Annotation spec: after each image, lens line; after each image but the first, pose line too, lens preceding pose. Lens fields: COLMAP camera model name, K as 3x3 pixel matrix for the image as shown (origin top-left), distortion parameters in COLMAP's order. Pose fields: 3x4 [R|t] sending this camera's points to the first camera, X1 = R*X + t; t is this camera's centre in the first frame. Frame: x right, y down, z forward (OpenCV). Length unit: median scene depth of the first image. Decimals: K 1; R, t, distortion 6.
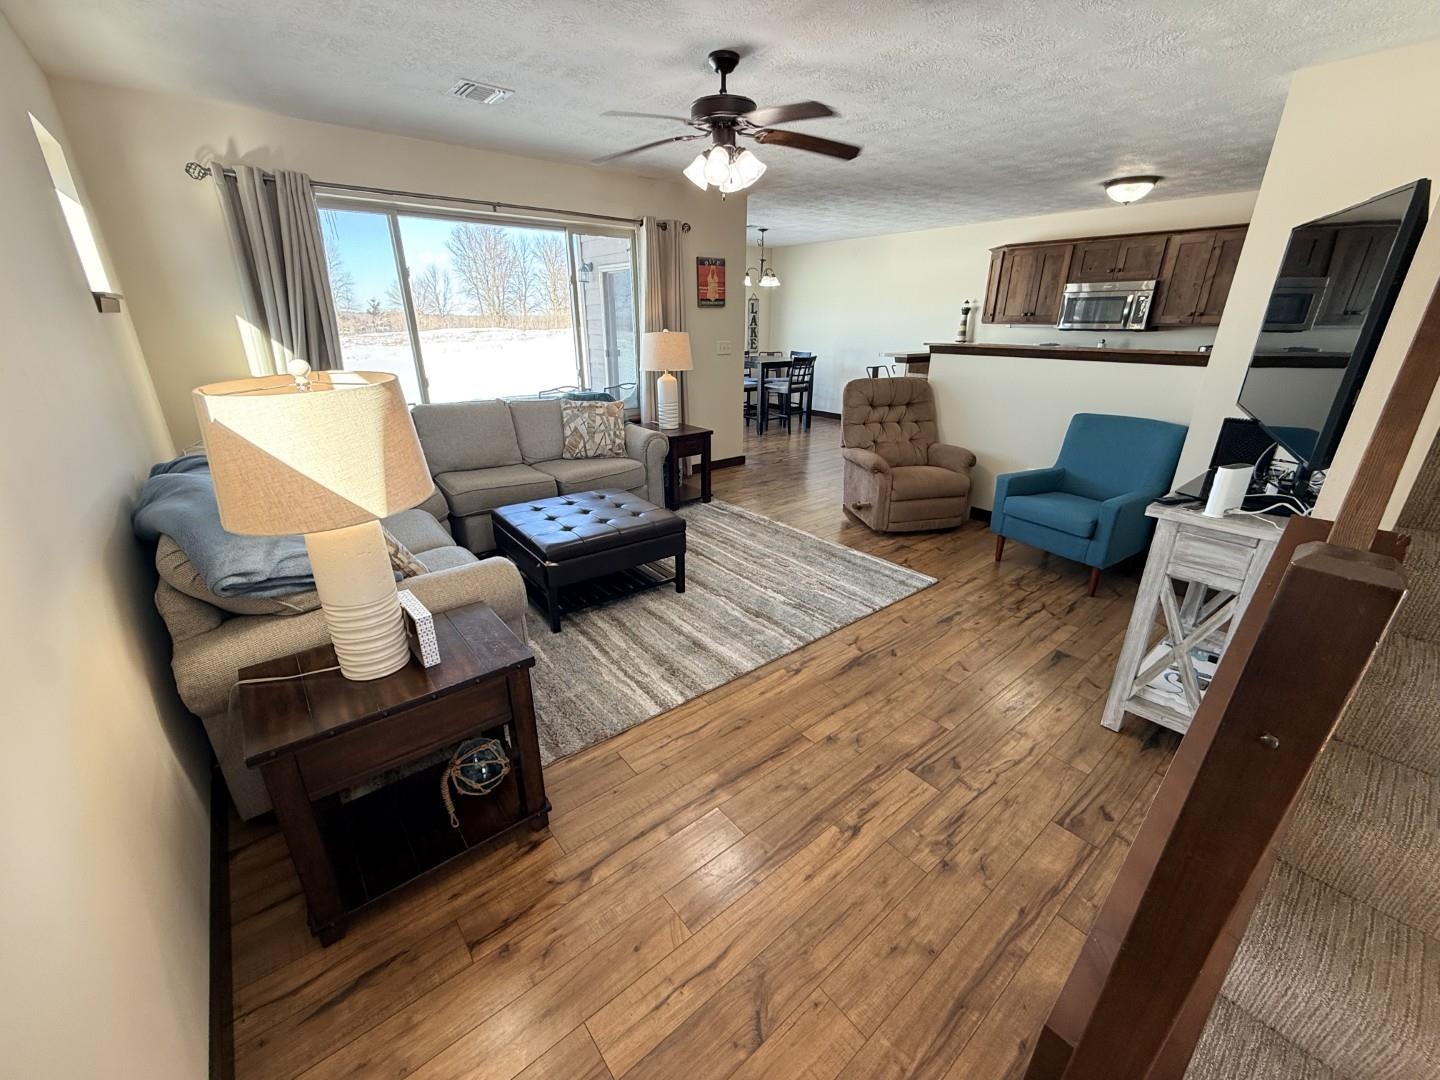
lens RADIAL K [[574.7, 0, 720.4], [0, 574.7, 539.7], [0, 0, 1]] dist [-0.001676, 0.000583]
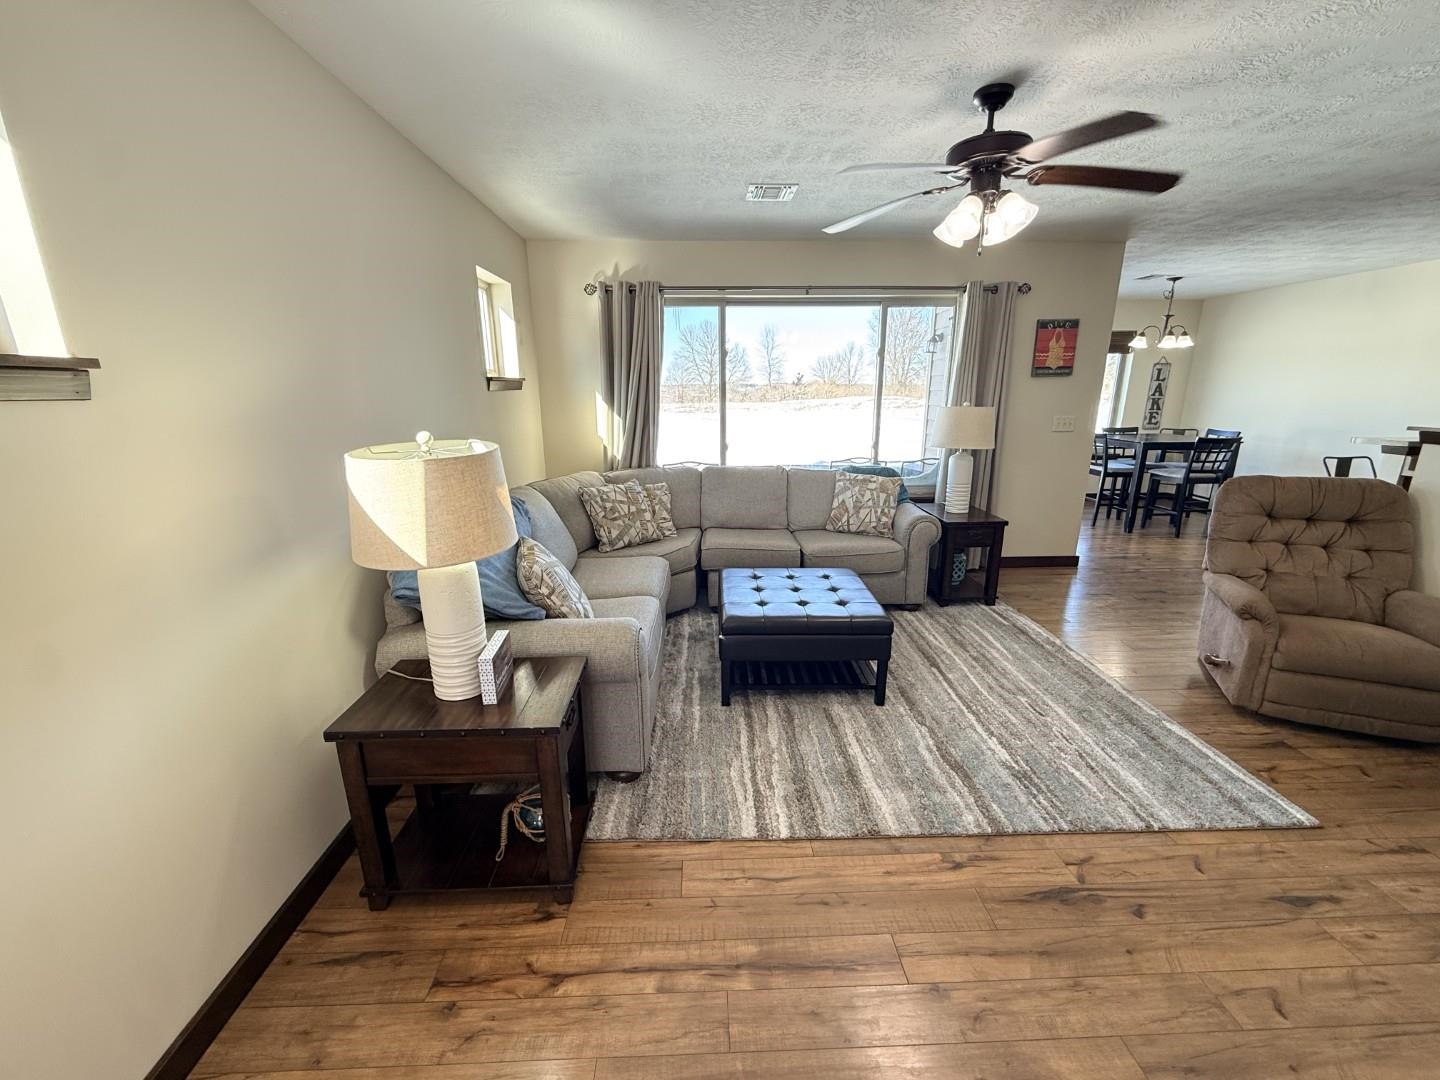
lens RADIAL K [[574.7, 0, 717.9], [0, 574.7, 538.8], [0, 0, 1]] dist [-0.001676, 0.000583]
pose [[0.794516, 0.147449, -0.589070, 0.204241], [-0.210907, 0.976688, -0.039990, -0.063108], [0.569441, 0.156011, 0.807092, 0.143983]]
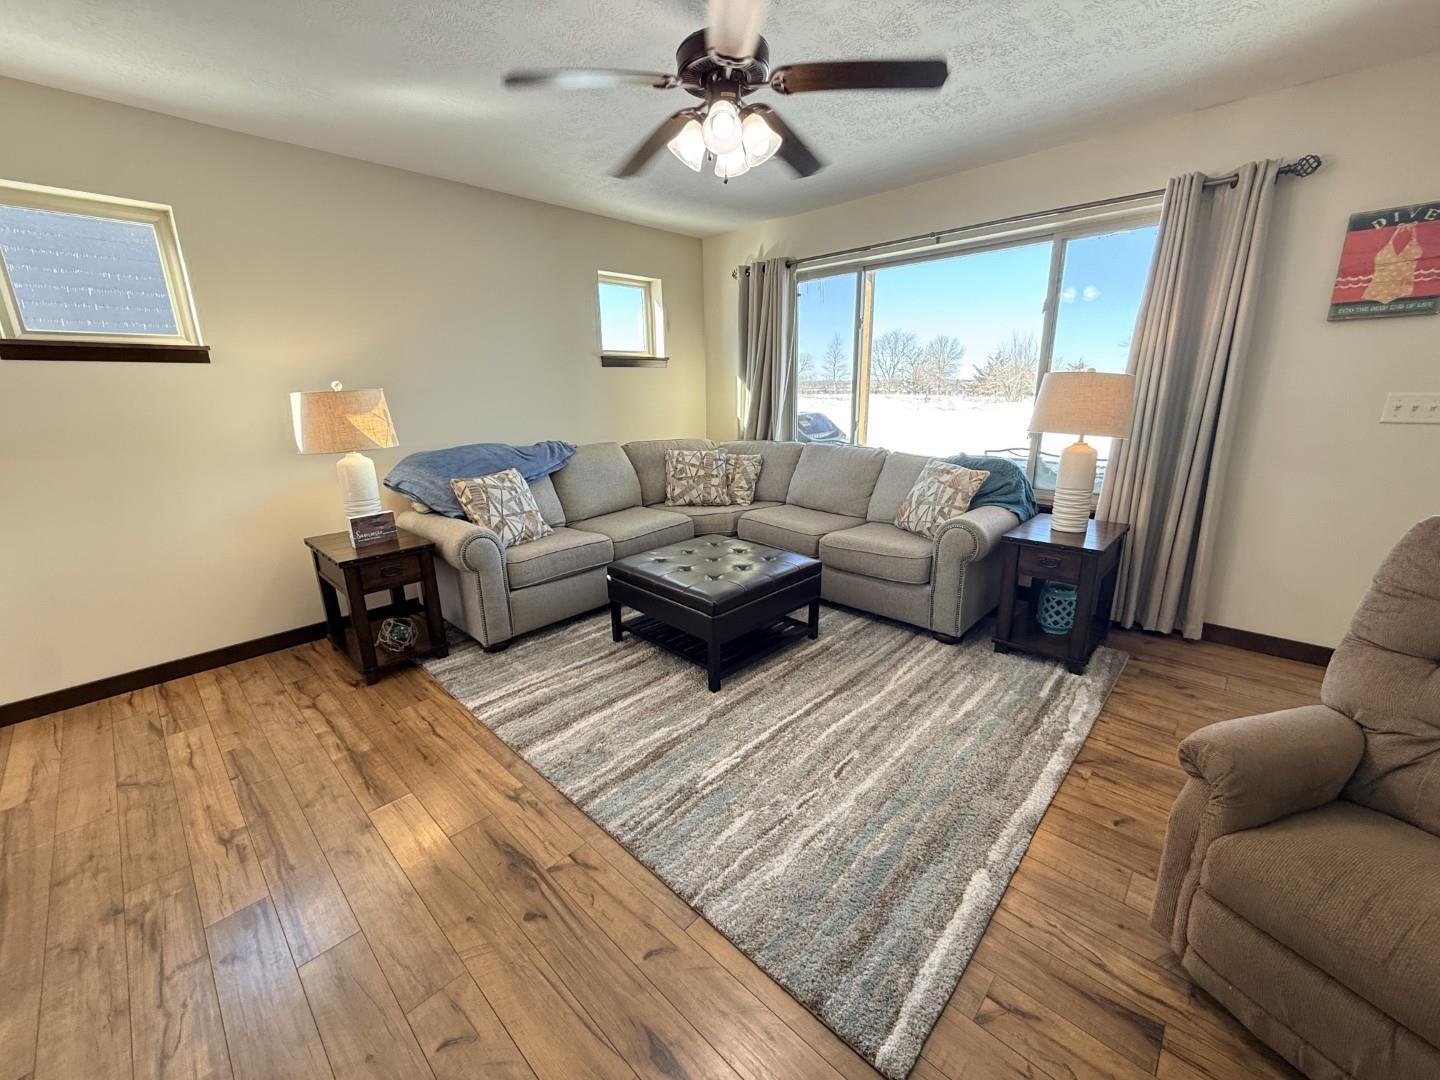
lens RADIAL K [[574.7, 0, 717.8], [0, 574.7, 538.3], [0, 0, 1]] dist [-0.001676, 0.000583]
pose [[0.121552, 0.251245, -0.960261, 0.638278], [-0.340961, 0.919134, 0.197325, -0.259088], [0.932186, 0.303427, 0.197388, 0.785813]]
